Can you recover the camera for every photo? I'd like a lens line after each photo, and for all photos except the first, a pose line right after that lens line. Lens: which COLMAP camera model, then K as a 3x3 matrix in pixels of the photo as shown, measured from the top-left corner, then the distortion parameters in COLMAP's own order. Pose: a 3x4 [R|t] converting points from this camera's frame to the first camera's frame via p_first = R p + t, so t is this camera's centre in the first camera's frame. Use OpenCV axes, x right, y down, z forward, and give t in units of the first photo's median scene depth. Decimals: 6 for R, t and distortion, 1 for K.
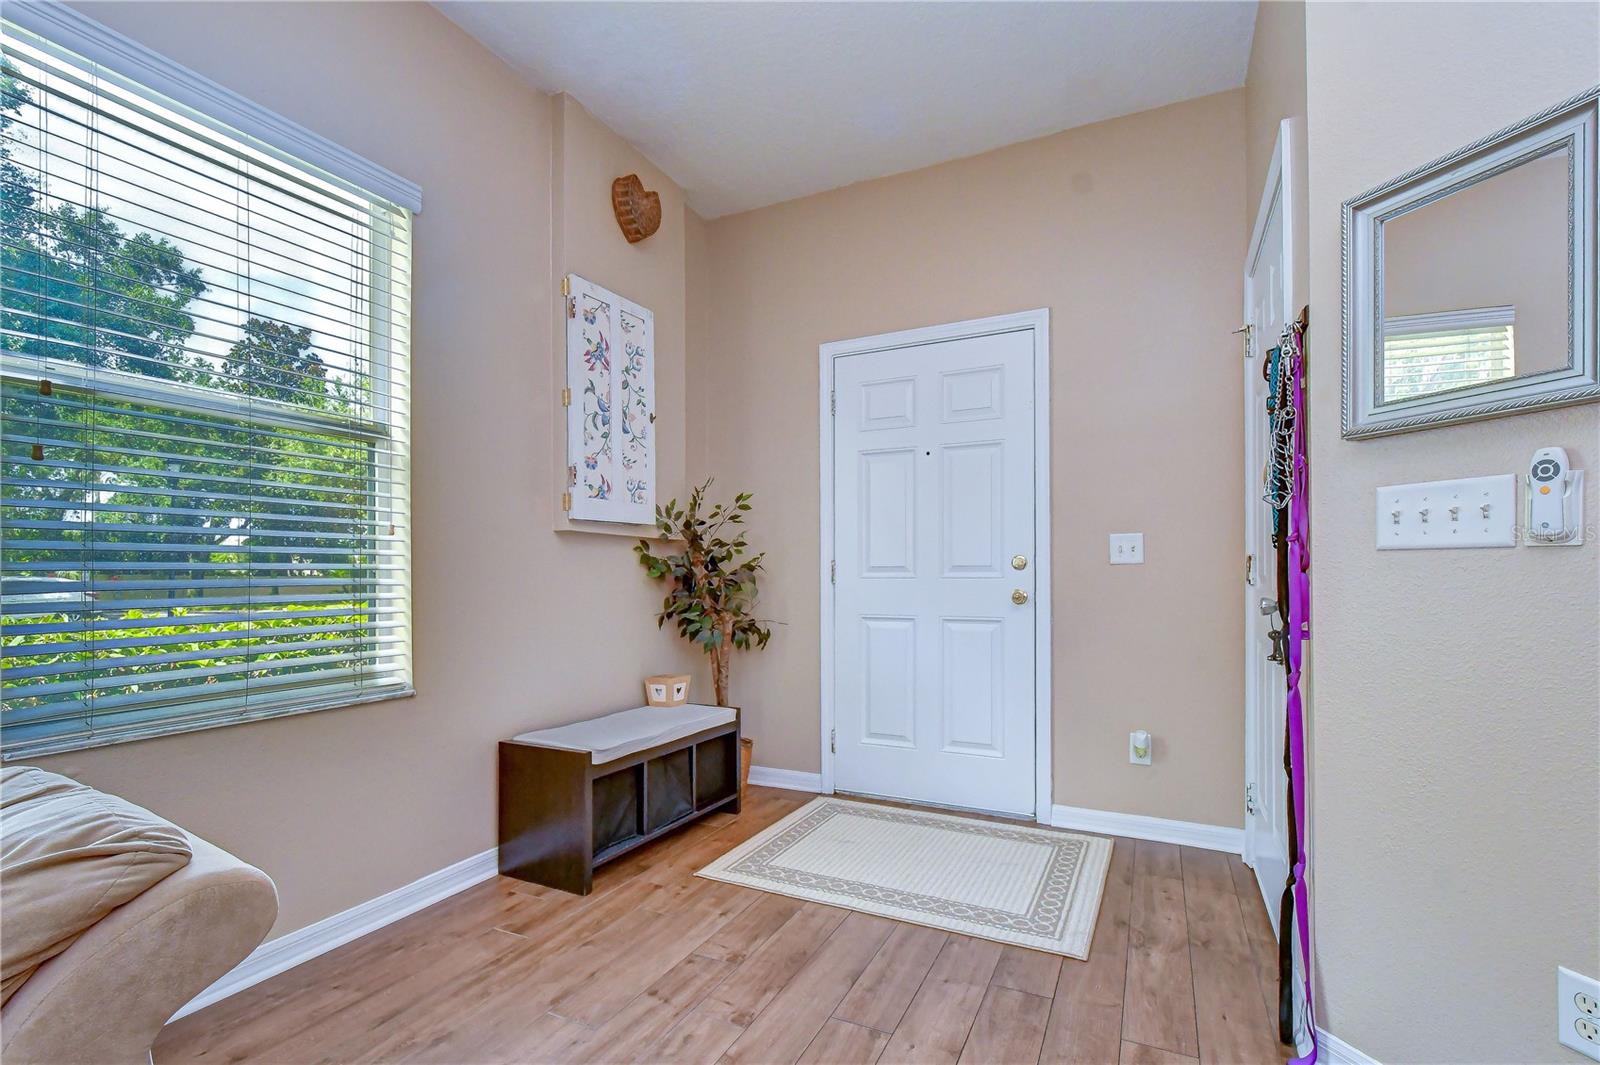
lens RADIAL K [[726.9, 0, 802.5], [0, 726.9, 573.2], [0, 0, 1]] dist [0.005302, -0.004363]
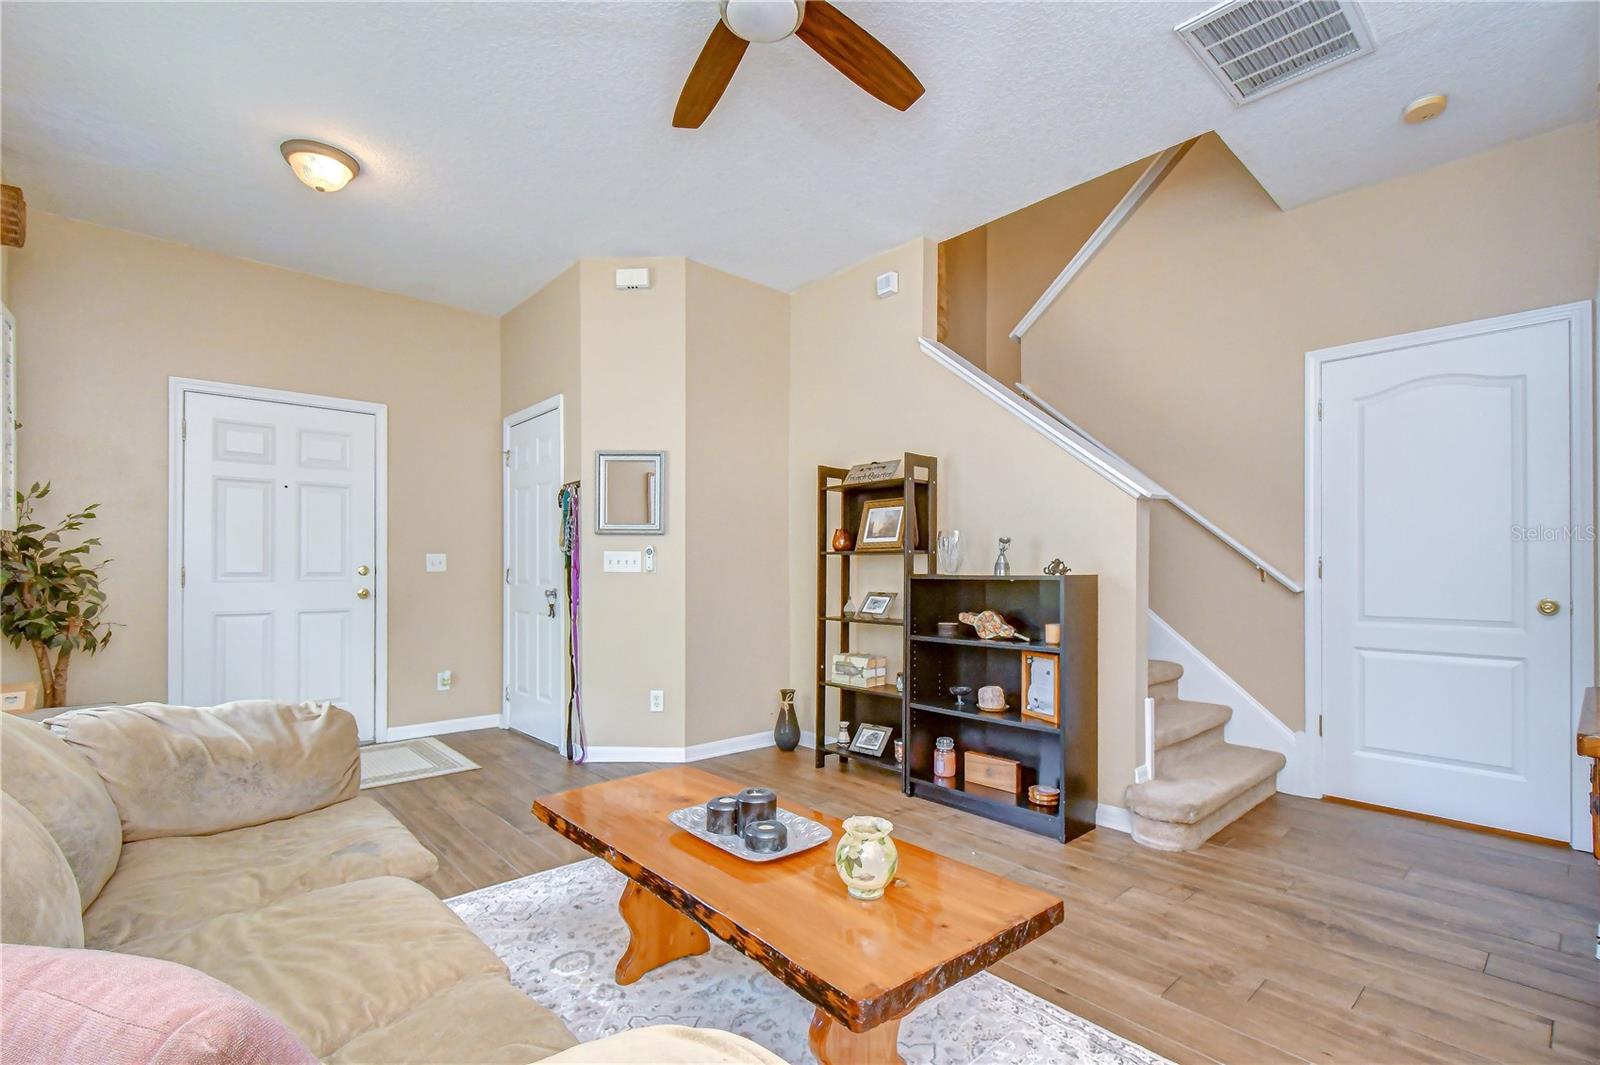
lens RADIAL K [[726.9, 0, 796.7], [0, 726.9, 573.0], [0, 0, 1]] dist [0.005302, -0.004363]
pose [[0.386129, -0.000518, 0.922445, -0.792681], [-0.005629, 0.999980, 0.002917, -0.020910], [-0.922428, -0.006319, 0.386118, -0.417092]]
